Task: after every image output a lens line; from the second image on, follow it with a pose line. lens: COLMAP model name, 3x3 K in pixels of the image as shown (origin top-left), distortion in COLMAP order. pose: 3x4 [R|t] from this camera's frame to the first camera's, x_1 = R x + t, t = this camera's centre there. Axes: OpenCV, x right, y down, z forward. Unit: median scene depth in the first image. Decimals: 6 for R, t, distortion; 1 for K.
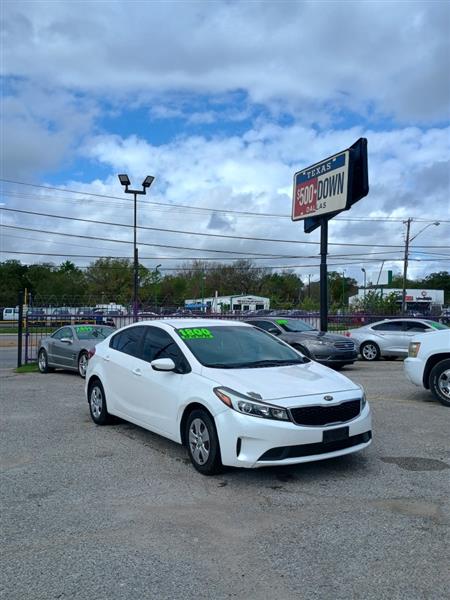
lens RADIAL K [[516.4, 0, 222.0], [0, 516.4, 304.4], [0, 0, 1]] dist [0.062306, -0.035483]
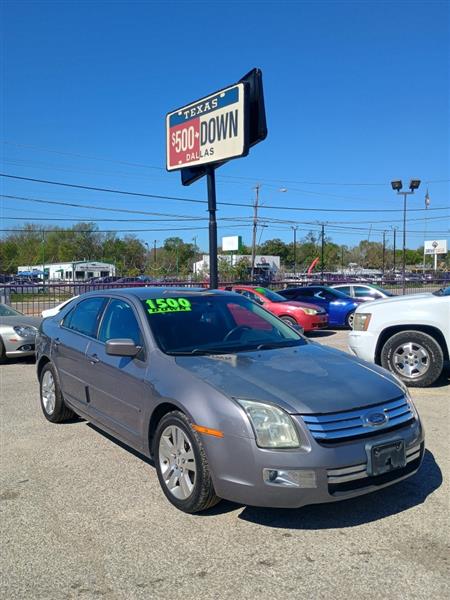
lens RADIAL K [[516.4, 0, 218.3], [0, 516.4, 299.4], [0, 0, 1]] dist [0.062306, -0.035483]
pose [[0.955558, -0.024447, 0.293788, -0.037435], [0.008105, 0.998358, 0.056715, -0.000127], [-0.294692, -0.051813, 0.954187, 0.161553]]
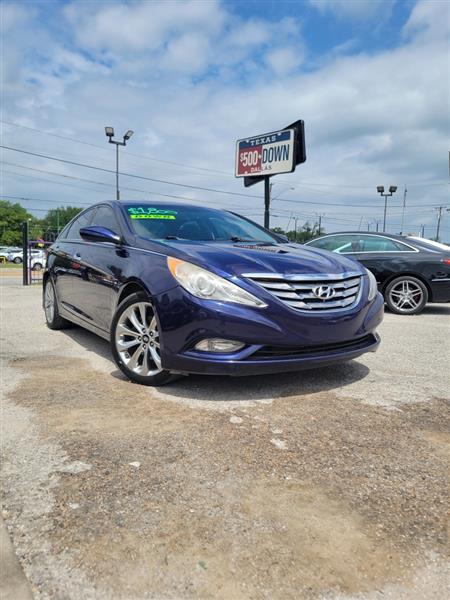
lens RADIAL K [[453.3, 0, 232.9], [0, 453.3, 300.3], [0, 0, 1]] dist [0.034437, -0.000142]
pose [[0.948054, -0.012124, 0.317878, -0.245906], [-0.020807, 0.994770, 0.099998, 0.035131], [-0.317428, -0.101418, 0.942844, -0.123100]]
